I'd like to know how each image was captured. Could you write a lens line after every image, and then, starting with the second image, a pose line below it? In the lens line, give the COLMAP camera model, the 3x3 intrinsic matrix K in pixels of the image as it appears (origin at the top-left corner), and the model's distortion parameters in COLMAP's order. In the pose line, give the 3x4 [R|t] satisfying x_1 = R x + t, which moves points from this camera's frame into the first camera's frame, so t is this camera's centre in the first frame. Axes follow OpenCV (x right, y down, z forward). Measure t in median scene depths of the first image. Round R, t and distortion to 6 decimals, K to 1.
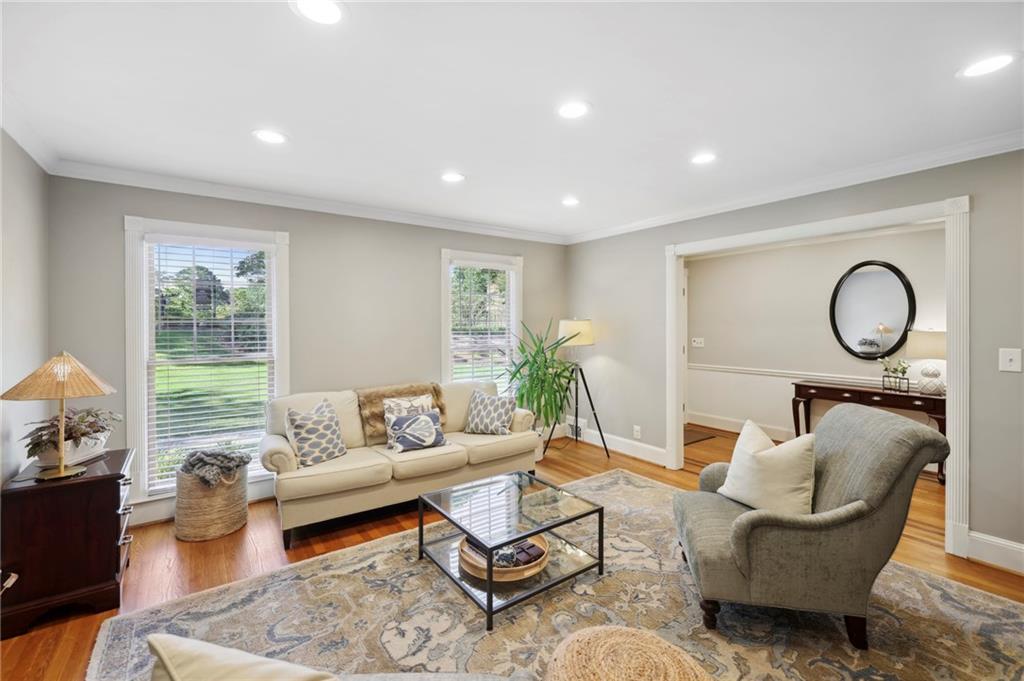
lens RADIAL K [[437.2, 0, 510.2], [0, 437.2, 334.1], [0, 0, 1]] dist [-0.001513, 0.000614]
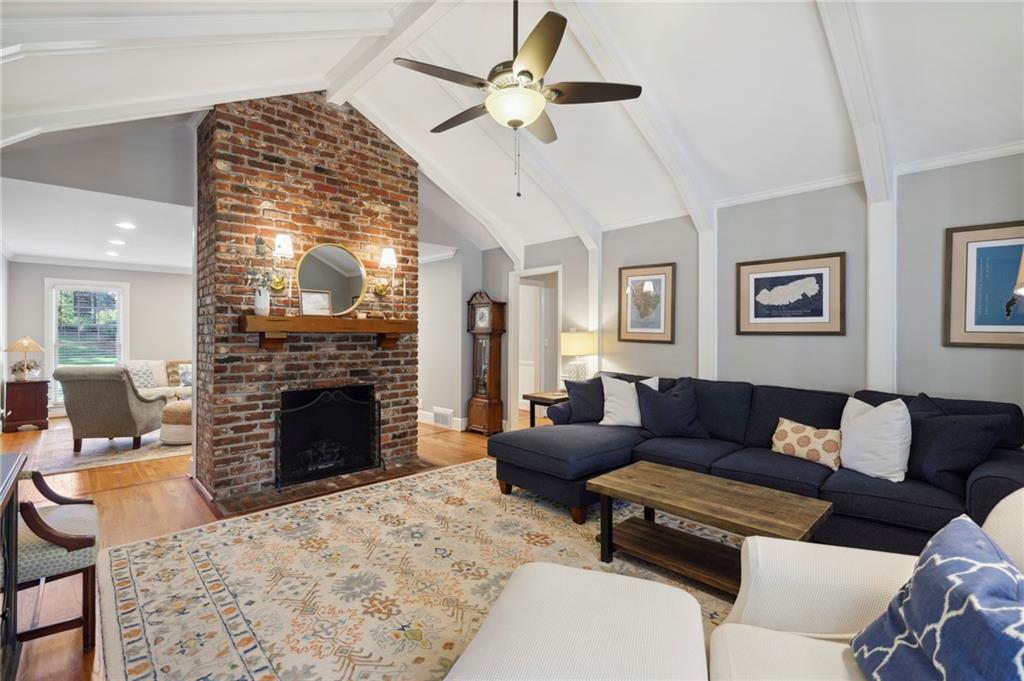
lens RADIAL K [[462.1, 0, 503.0], [0, 462.1, 335.8], [0, 0, 1]] dist [0.001349, 0.000188]
pose [[0.991454, 0.004197, 0.130388, 0.967543], [-0.002030, 0.999858, -0.016747, 0.051041], [-0.130440, 0.016339, 0.991322, -1.403488]]
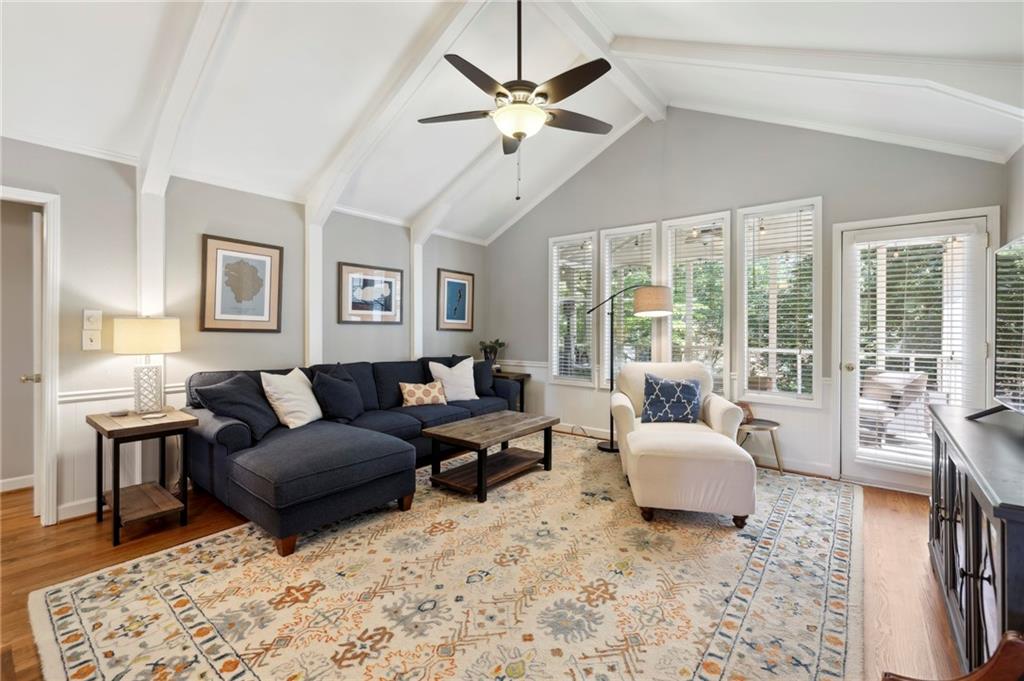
lens RADIAL K [[437.2, 0, 511.3], [0, 437.2, 325.7], [0, 0, 1]] dist [-0.001513, 0.000614]
pose [[-0.279359, 0.009571, 0.960139, 0.336570], [0.018917, 0.999811, -0.004462, 0.049735], [-0.960001, 0.016916, -0.279487, -0.461992]]
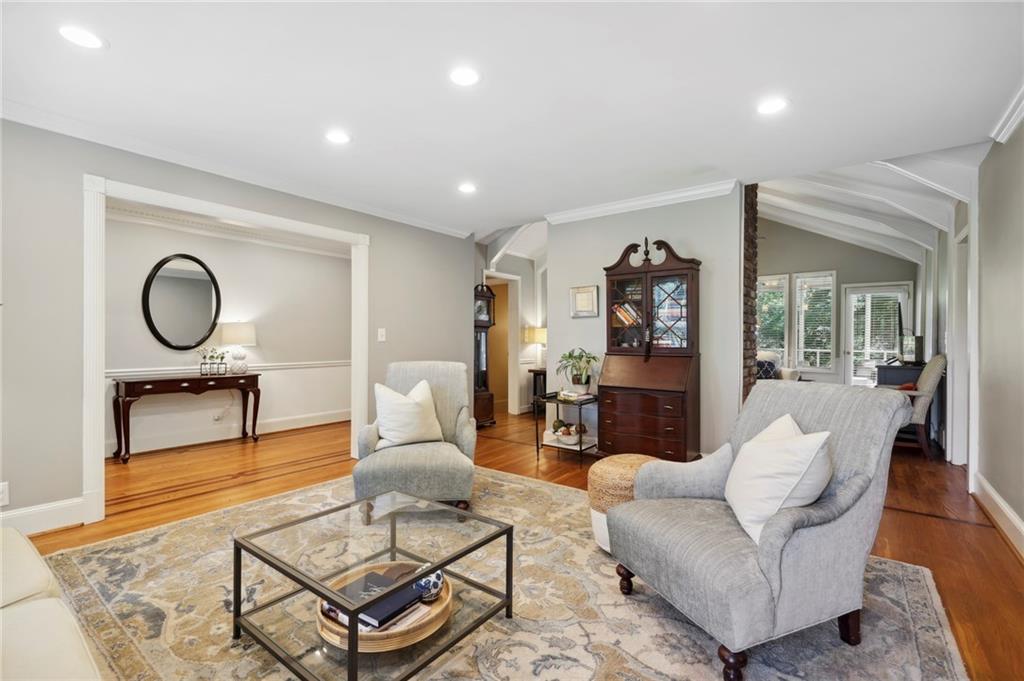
lens RADIAL K [[462.1, 0, 505.5], [0, 462.1, 342.5], [0, 0, 1]] dist [0.001349, 0.000188]
pose [[-0.294316, -0.000494, 0.955708, -0.603318], [0.016825, 0.999842, 0.005698, 0.065222], [-0.955560, 0.017756, -0.294261, 0.806716]]
